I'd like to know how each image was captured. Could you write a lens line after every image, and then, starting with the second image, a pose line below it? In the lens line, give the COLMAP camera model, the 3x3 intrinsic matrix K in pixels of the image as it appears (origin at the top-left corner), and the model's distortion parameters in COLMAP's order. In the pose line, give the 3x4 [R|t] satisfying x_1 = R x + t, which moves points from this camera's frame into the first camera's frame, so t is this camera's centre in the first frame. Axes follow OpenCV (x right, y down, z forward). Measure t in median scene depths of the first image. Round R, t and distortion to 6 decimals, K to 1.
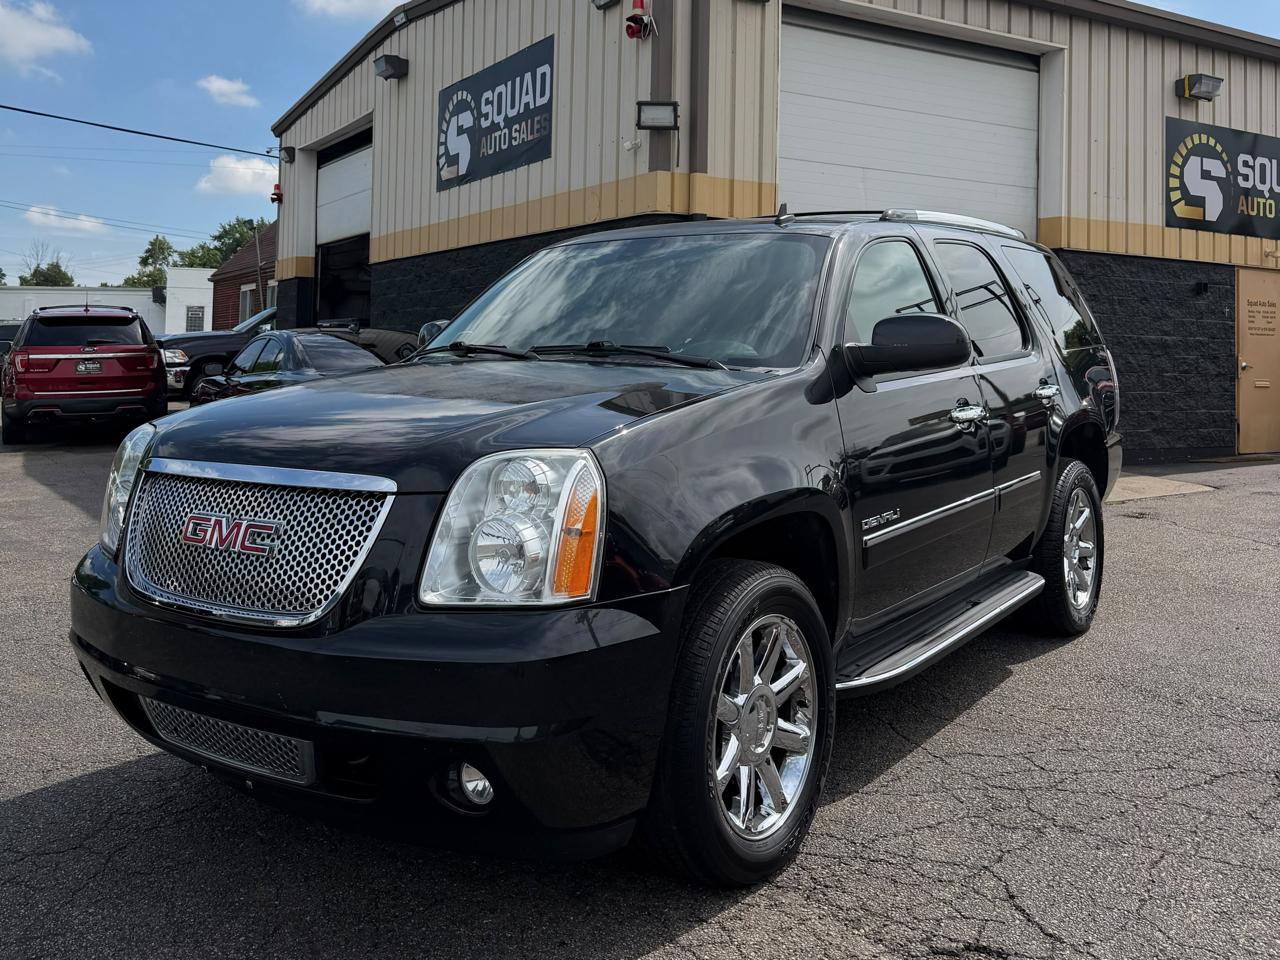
lens RADIAL K [[1147.7, 0, 644.9], [0, 1147.7, 313.5], [0, 0, 1]] dist [0.153061, -0.270760]
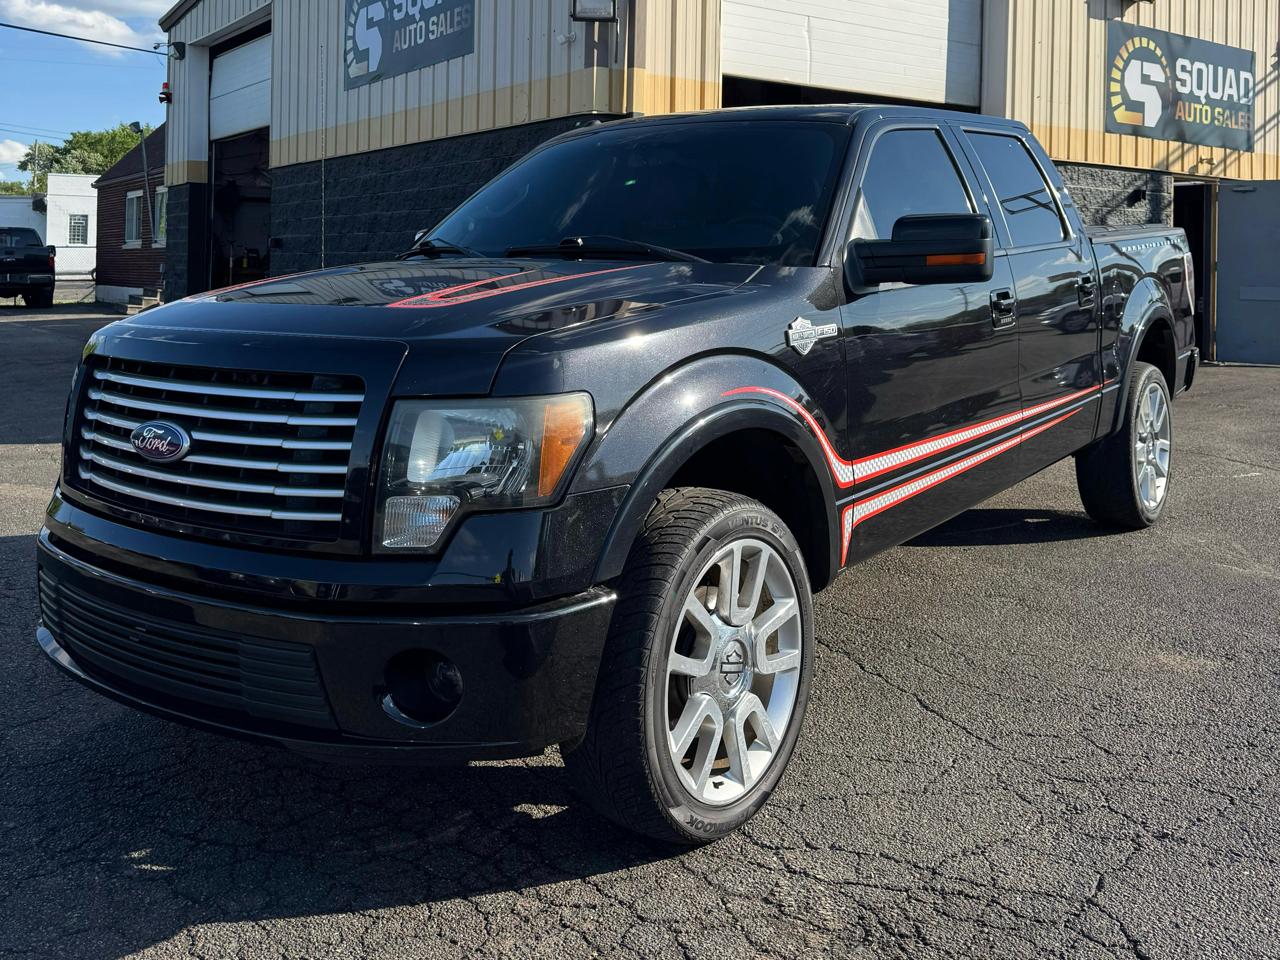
lens RADIAL K [[1147.7, 0, 630.9], [0, 1147.7, 262.3], [0, 0, 1]] dist [0.153061, -0.270760]
pose [[0.997379, -0.002381, 0.072314, -0.020130], [-0.000088, 0.999418, 0.034114, 0.000630], [-0.072354, -0.034031, 0.996798, 0.055289]]
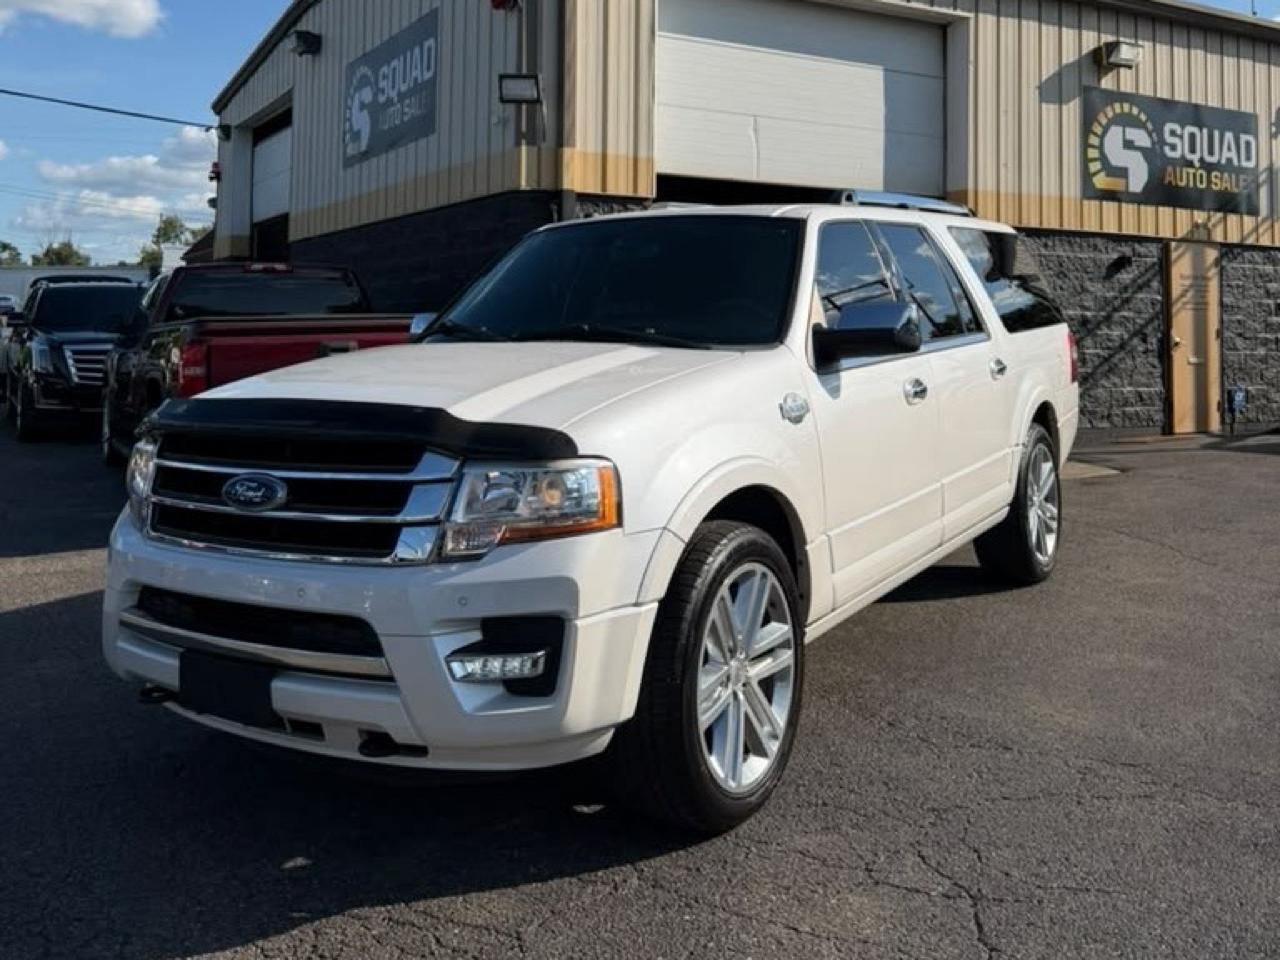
lens RADIAL K [[1147.7, 0, 640.9], [0, 1147.7, 268.5], [0, 0, 1]] dist [0.153061, -0.270760]
pose [[0.999771, -0.007599, -0.020018, 0.096428], [0.007268, 0.999837, -0.016528, -0.003130], [0.020141, 0.016379, 0.999663, 0.026993]]
